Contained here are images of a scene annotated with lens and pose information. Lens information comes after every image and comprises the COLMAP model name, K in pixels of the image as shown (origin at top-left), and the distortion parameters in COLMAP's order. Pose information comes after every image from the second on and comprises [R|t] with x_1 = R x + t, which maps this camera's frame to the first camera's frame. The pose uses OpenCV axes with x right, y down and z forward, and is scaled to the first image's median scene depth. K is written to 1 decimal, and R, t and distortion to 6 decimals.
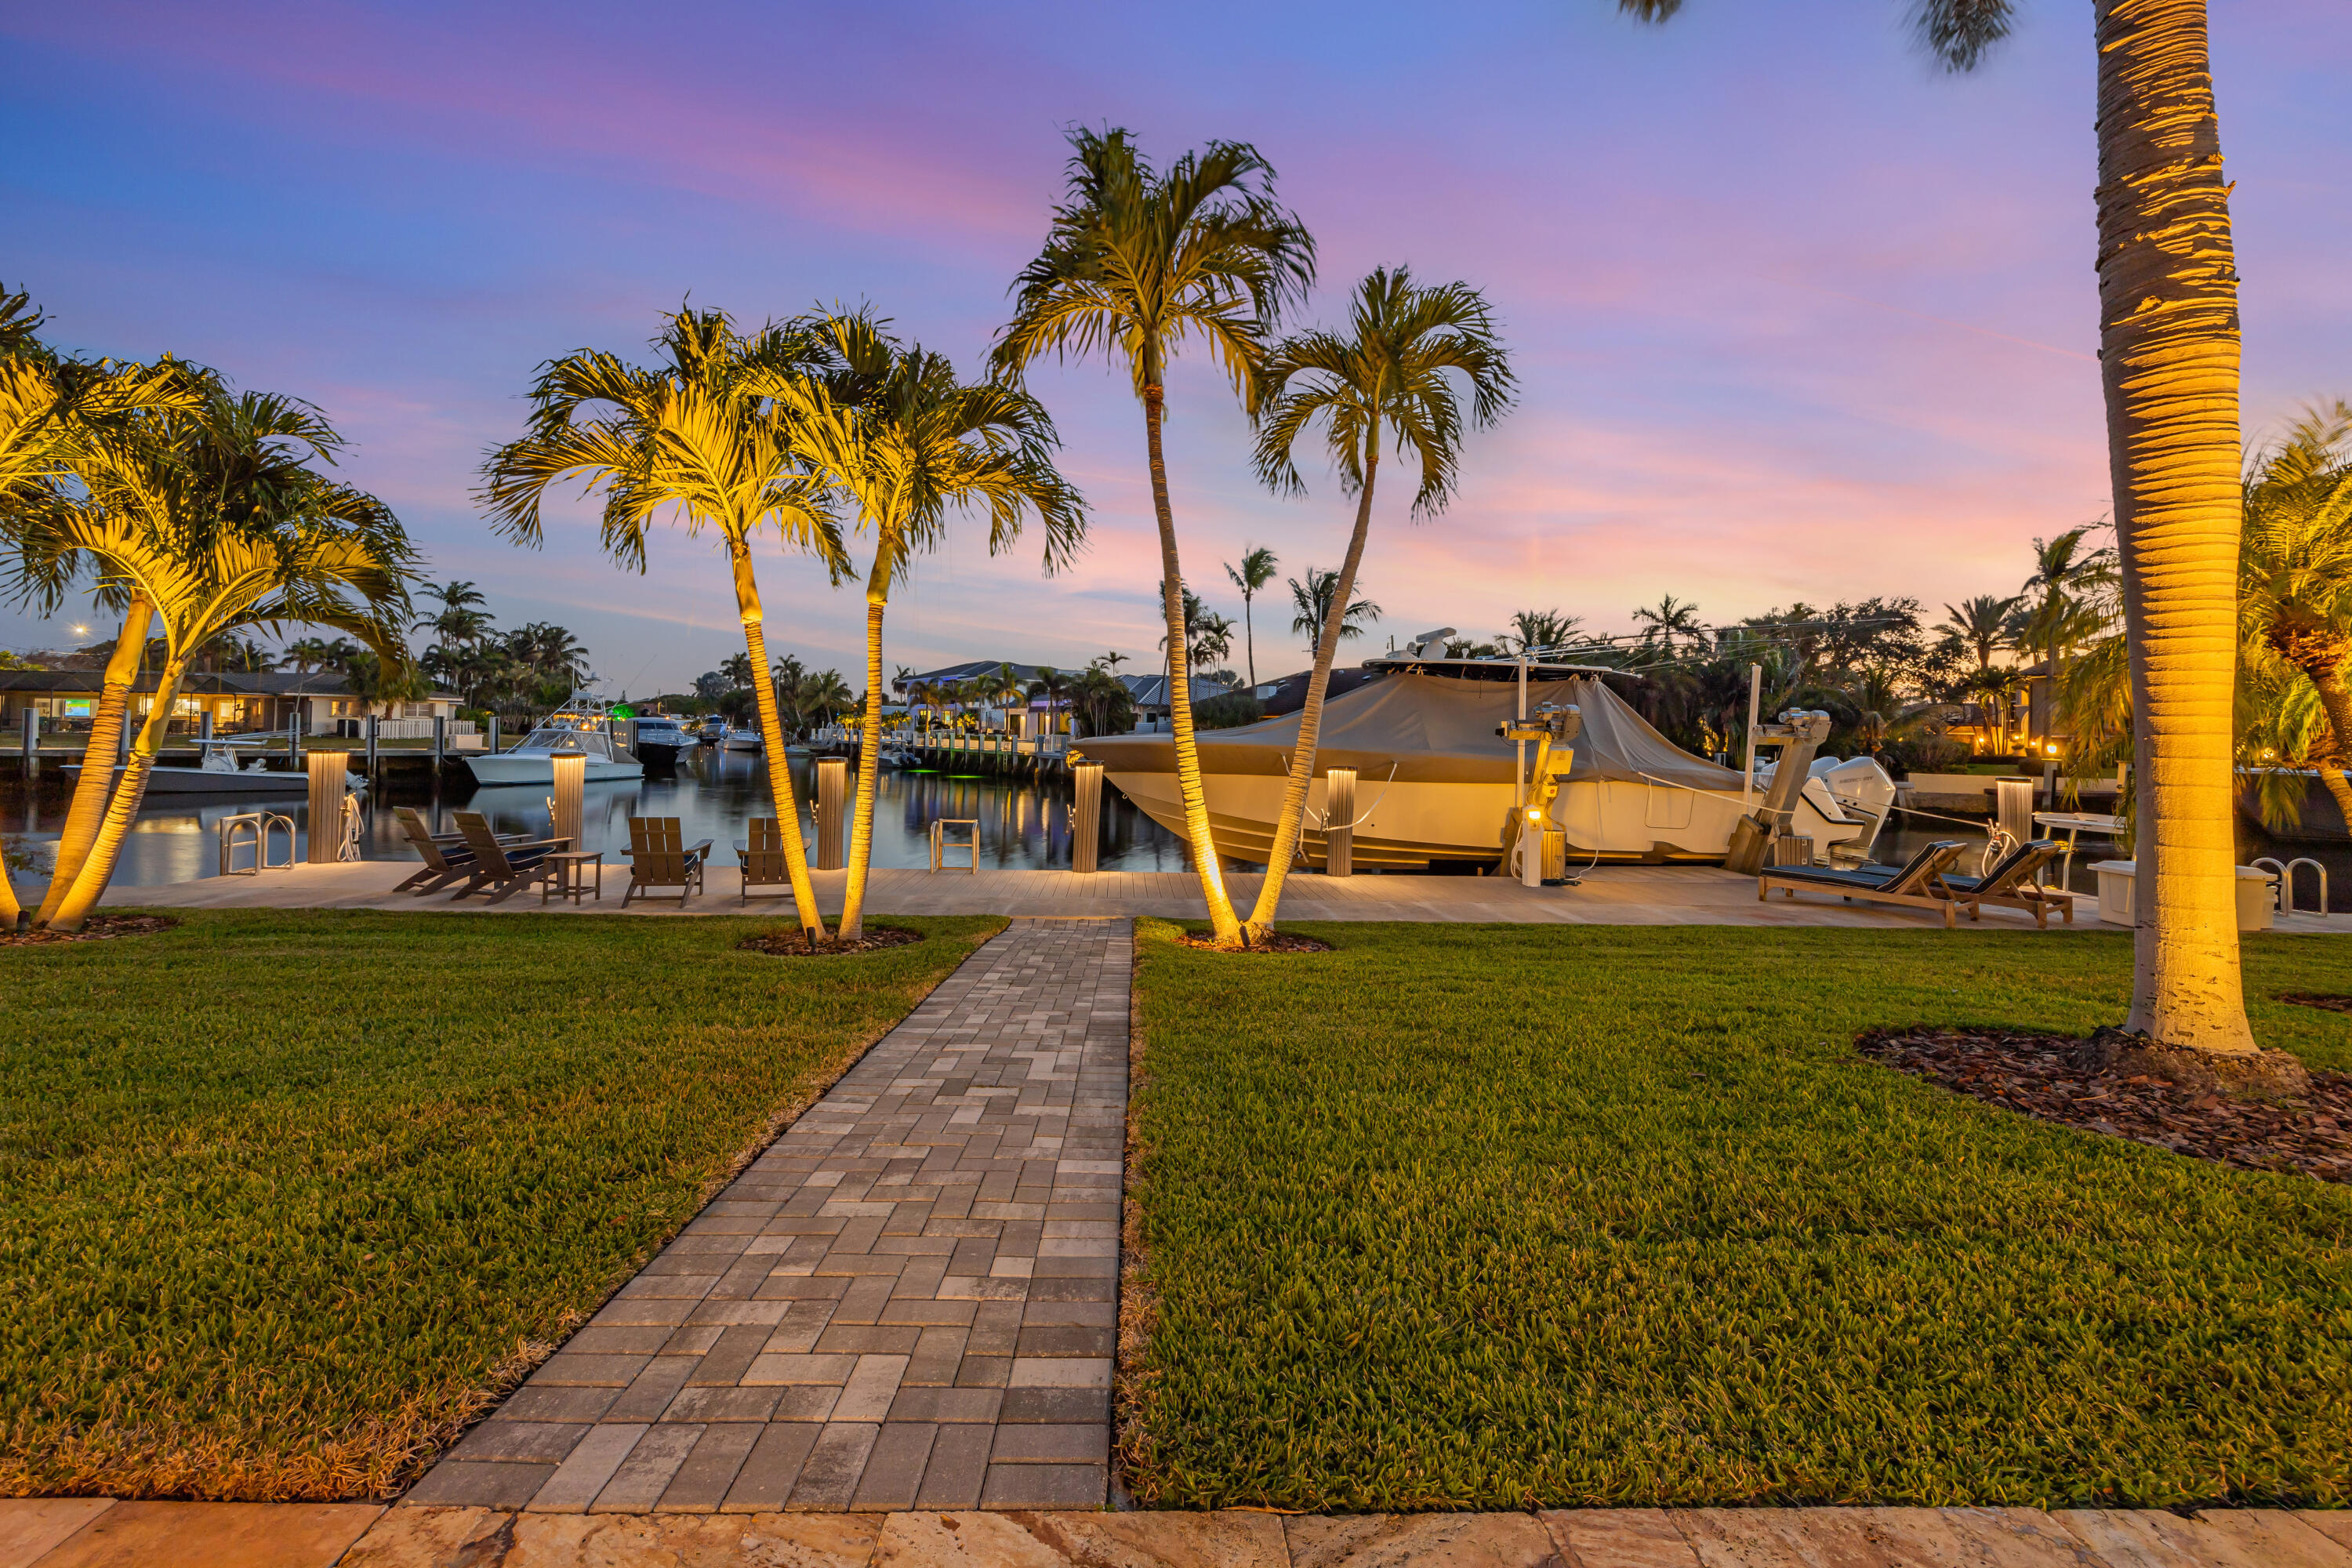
lens RADIAL K [[938.9, 0, 1156.0], [0, 938.9, 707.4], [0, 0, 1]] dist [-0.001229, -0.000012]
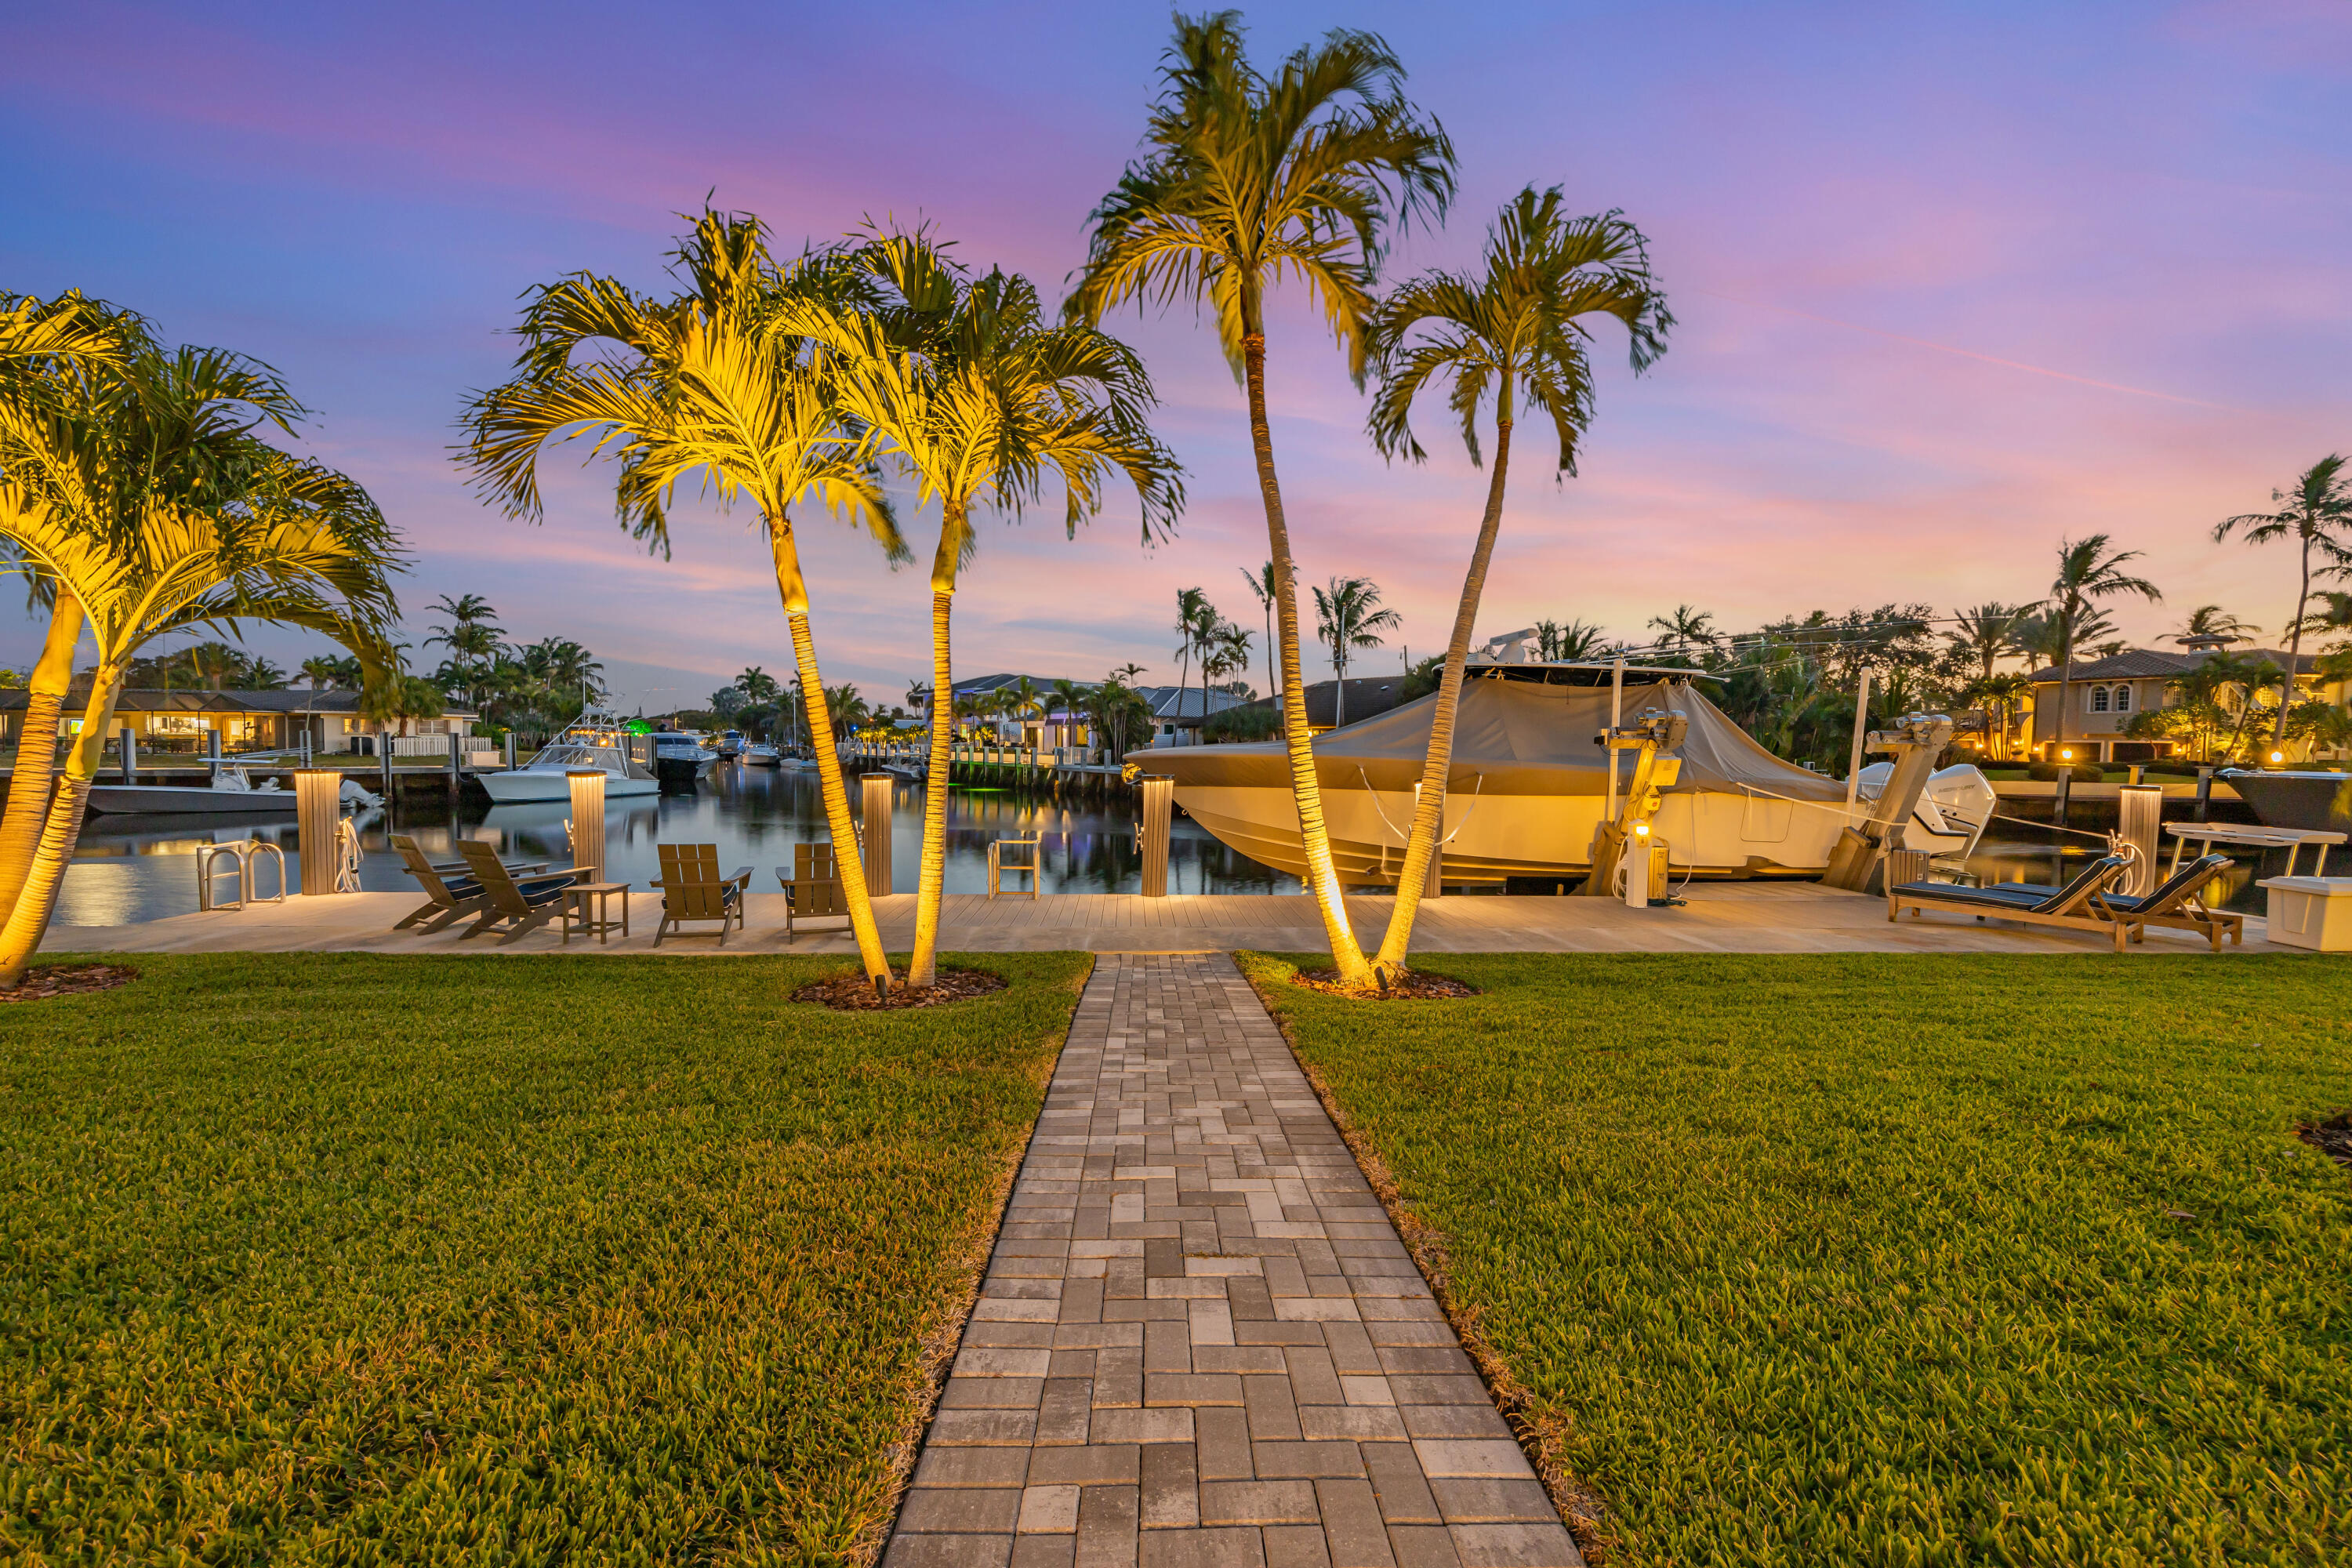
lens RADIAL K [[918.1, 0, 1166.1], [0, 918.1, 773.4], [0, 0, 1]] dist [-0.001658, -0.000062]
pose [[0.999967, -0.007366, 0.003481, -0.084107], [0.007150, 0.998269, 0.058380, 0.004121], [-0.003905, -0.058353, 0.998288, 0.137931]]
